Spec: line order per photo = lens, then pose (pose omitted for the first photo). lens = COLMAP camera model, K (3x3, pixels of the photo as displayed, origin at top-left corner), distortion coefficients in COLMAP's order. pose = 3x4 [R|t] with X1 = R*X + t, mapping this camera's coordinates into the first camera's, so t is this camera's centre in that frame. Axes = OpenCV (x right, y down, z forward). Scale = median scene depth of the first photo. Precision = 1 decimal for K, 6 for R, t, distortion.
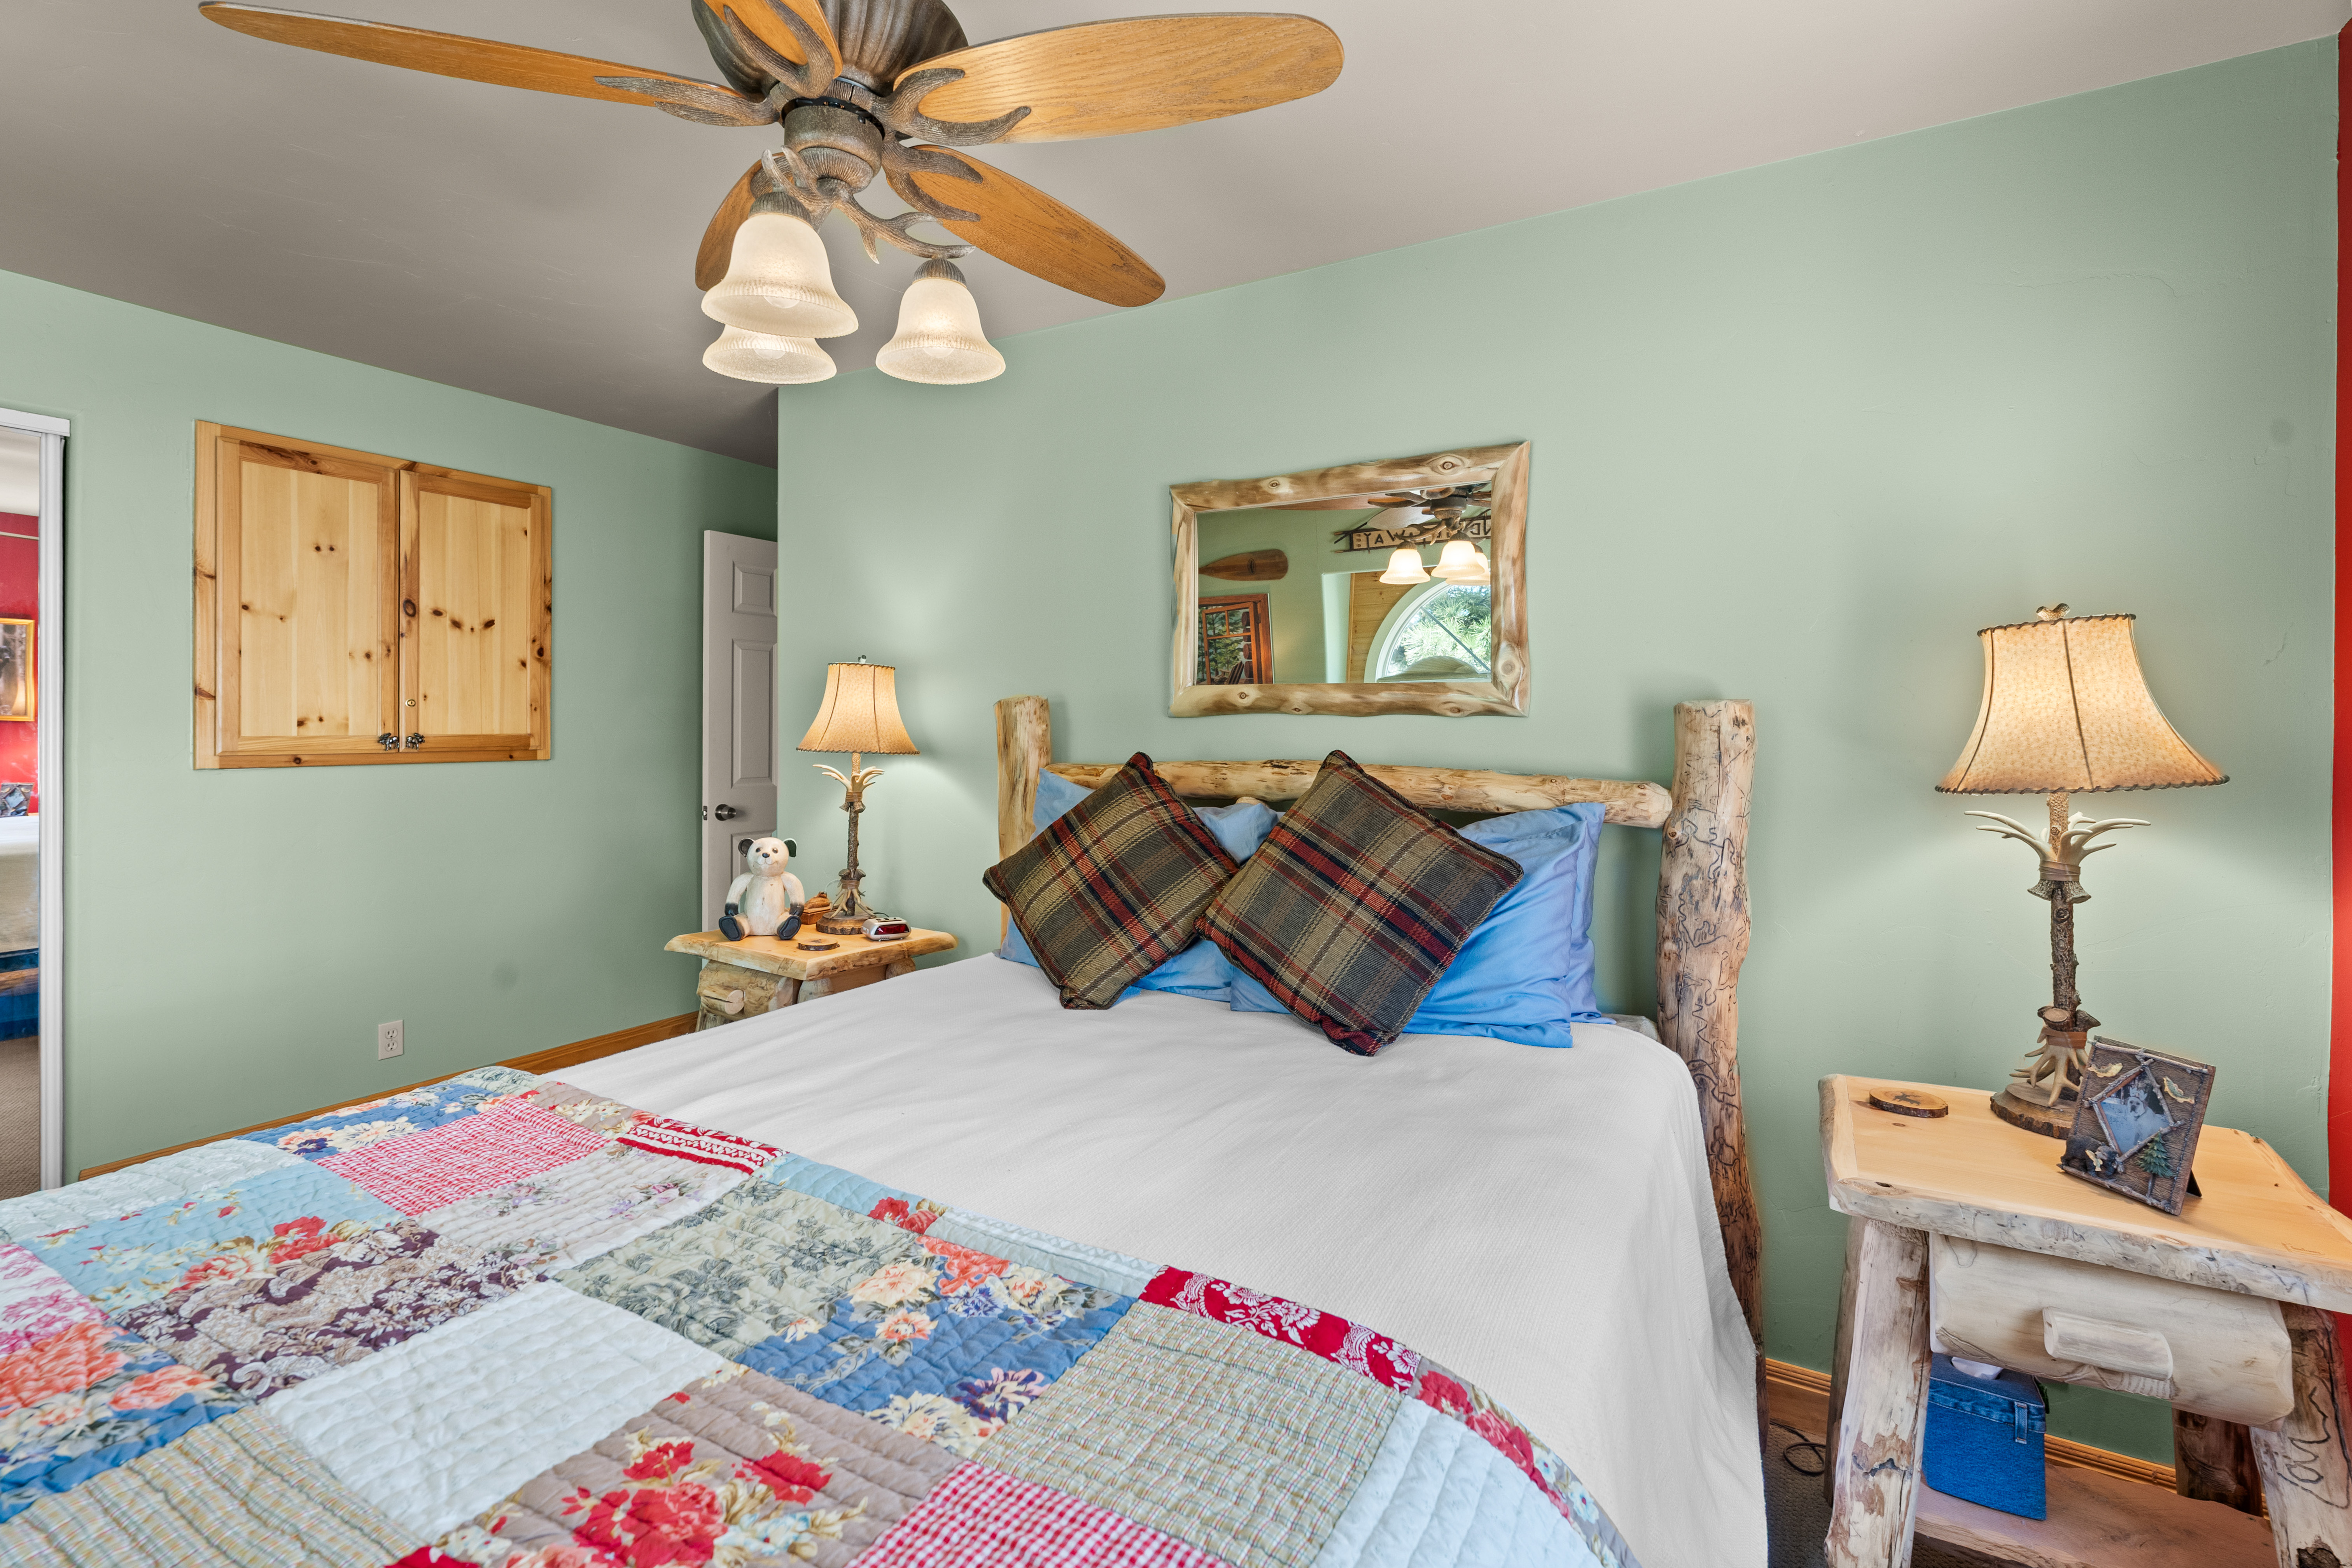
lens RADIAL K [[1111.0, 0, 1139.1], [0, 1111.0, 721.8], [0, 0, 1]] dist [0.000108, 0.000143]
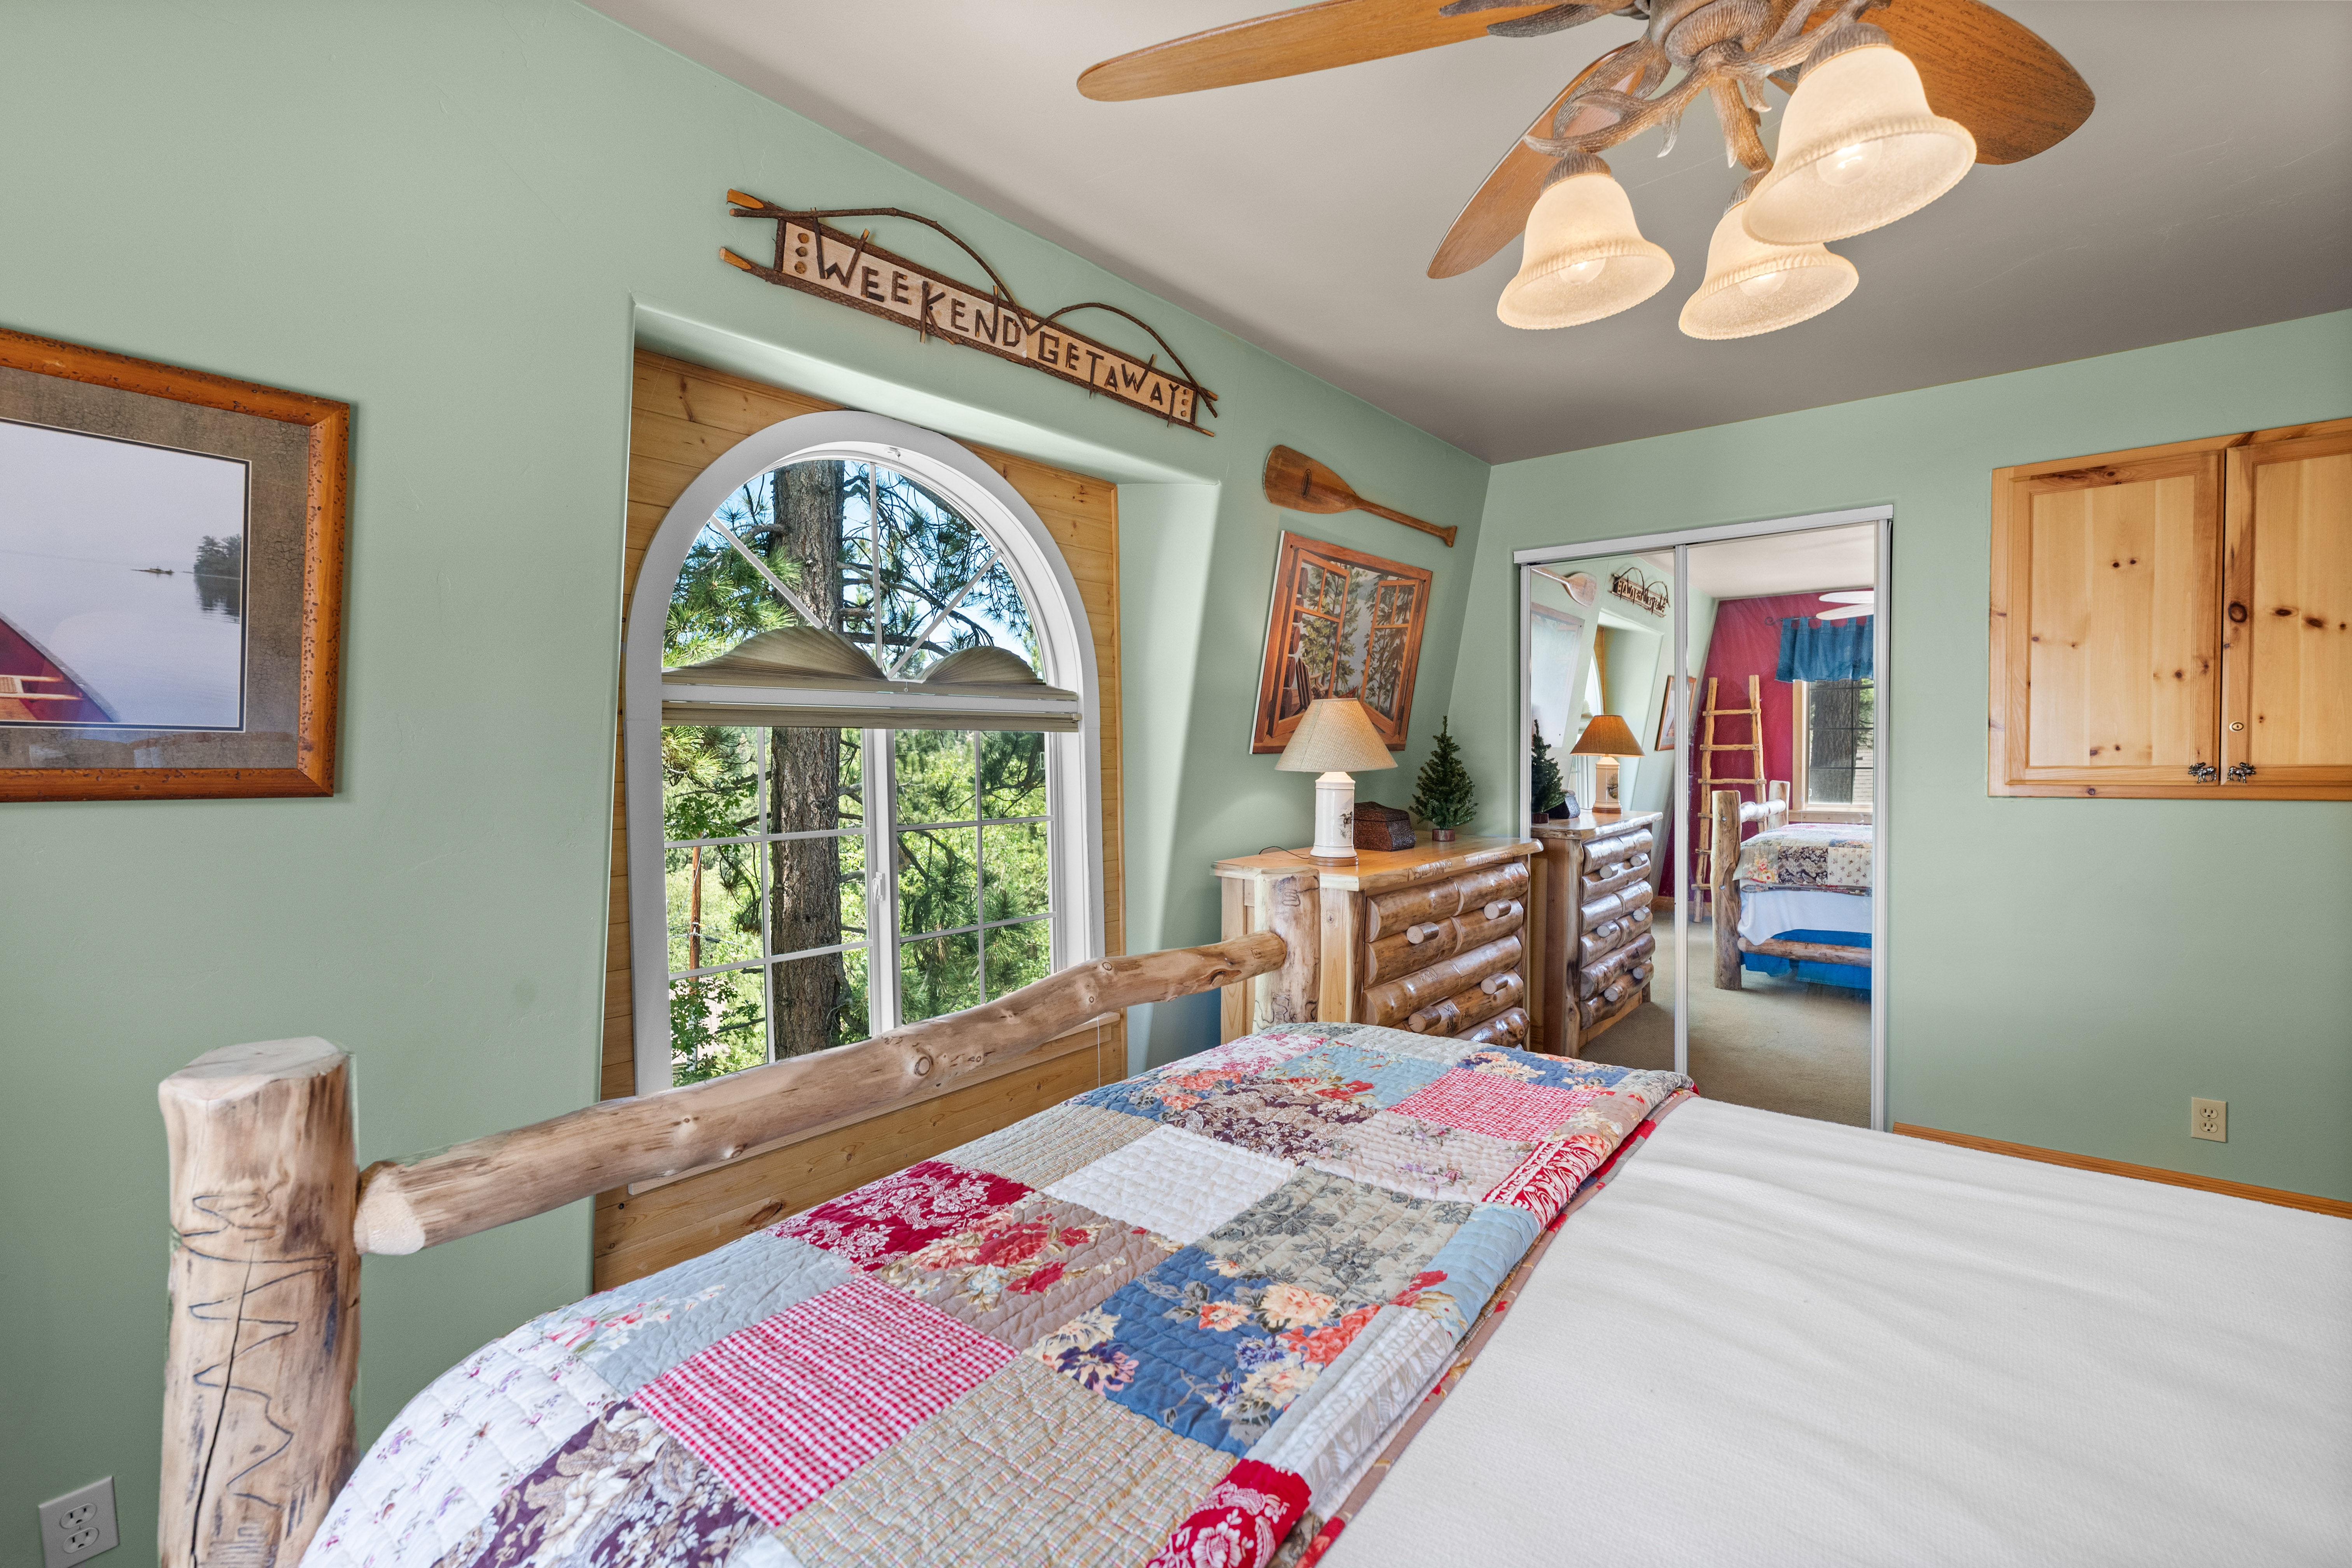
lens RADIAL K [[1034.0, 0, 1176.0], [0, 1034.0, 784.0], [0, 0, 1]] dist [-0.002976, -0.000486]
pose [[-0.157901, 0.020218, -0.987248, 0.599514], [0.009625, 0.999774, 0.018935, 0.009869], [0.987408, -0.006512, -0.158060, 0.869324]]
